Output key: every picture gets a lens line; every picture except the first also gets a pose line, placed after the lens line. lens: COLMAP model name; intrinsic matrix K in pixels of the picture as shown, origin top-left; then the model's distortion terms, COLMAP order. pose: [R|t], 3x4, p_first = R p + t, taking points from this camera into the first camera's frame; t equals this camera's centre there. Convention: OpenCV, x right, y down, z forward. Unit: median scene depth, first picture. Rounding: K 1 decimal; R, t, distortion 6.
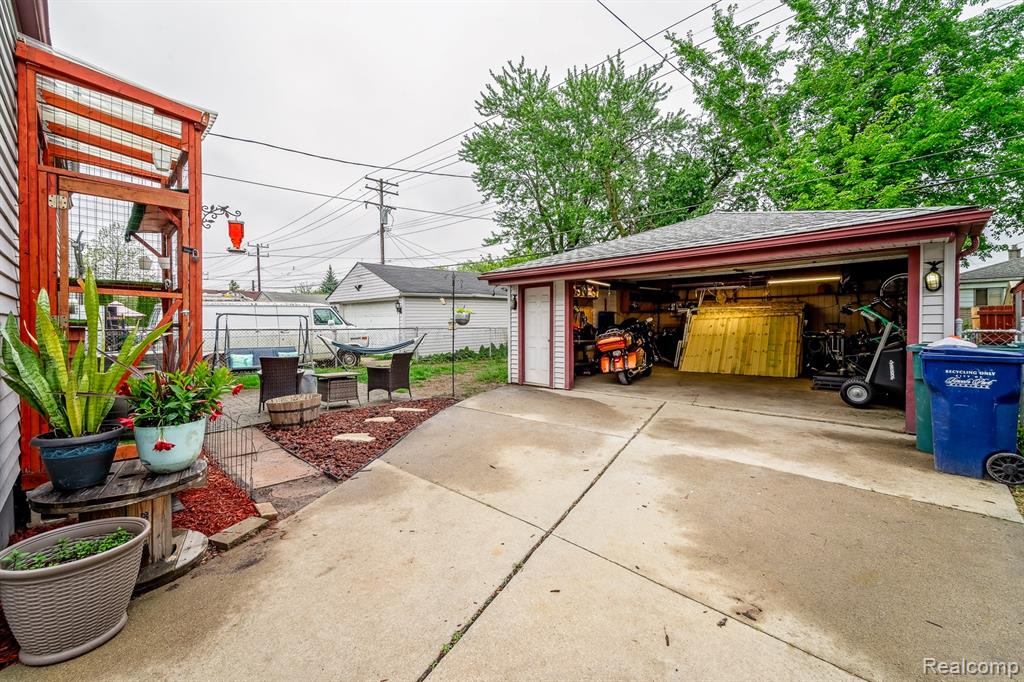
lens RADIAL K [[415.6, 0, 523.2], [0, 415.6, 334.2], [0, 0, 1]] dist [-0.000256, -0.000139]
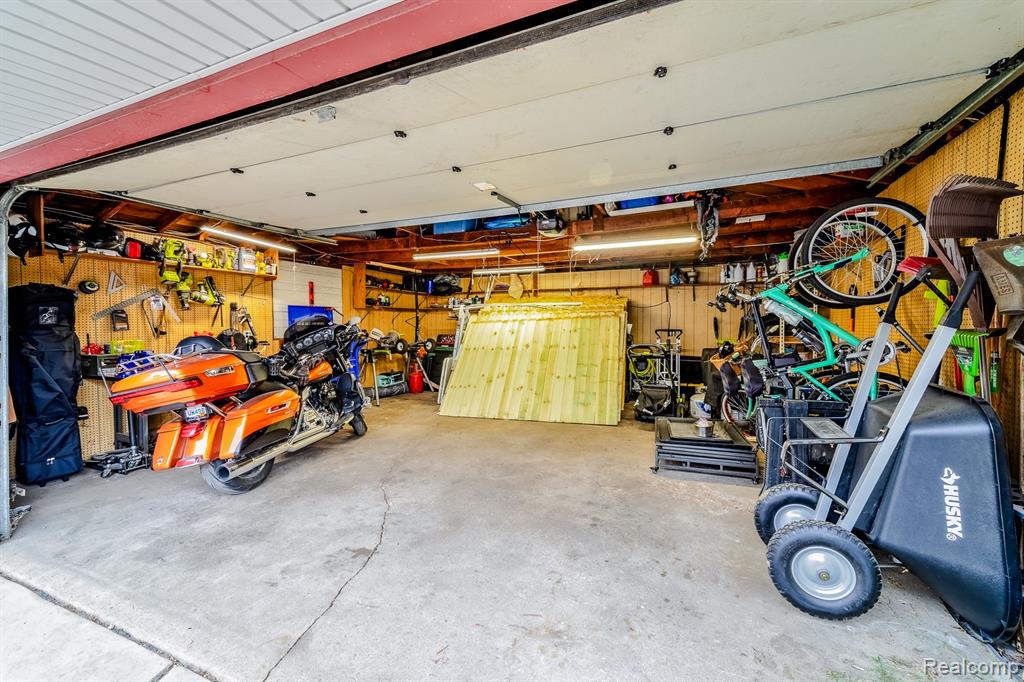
lens RADIAL K [[415.6, 0, 523.2], [0, 415.6, 334.2], [0, 0, 1]] dist [-0.000256, -0.000139]
pose [[0.928091, -0.000457, 0.372354, 0.287889], [0.005140, 0.999920, -0.011585, -0.012170], [-0.372318, 0.012666, 0.928019, 0.462476]]
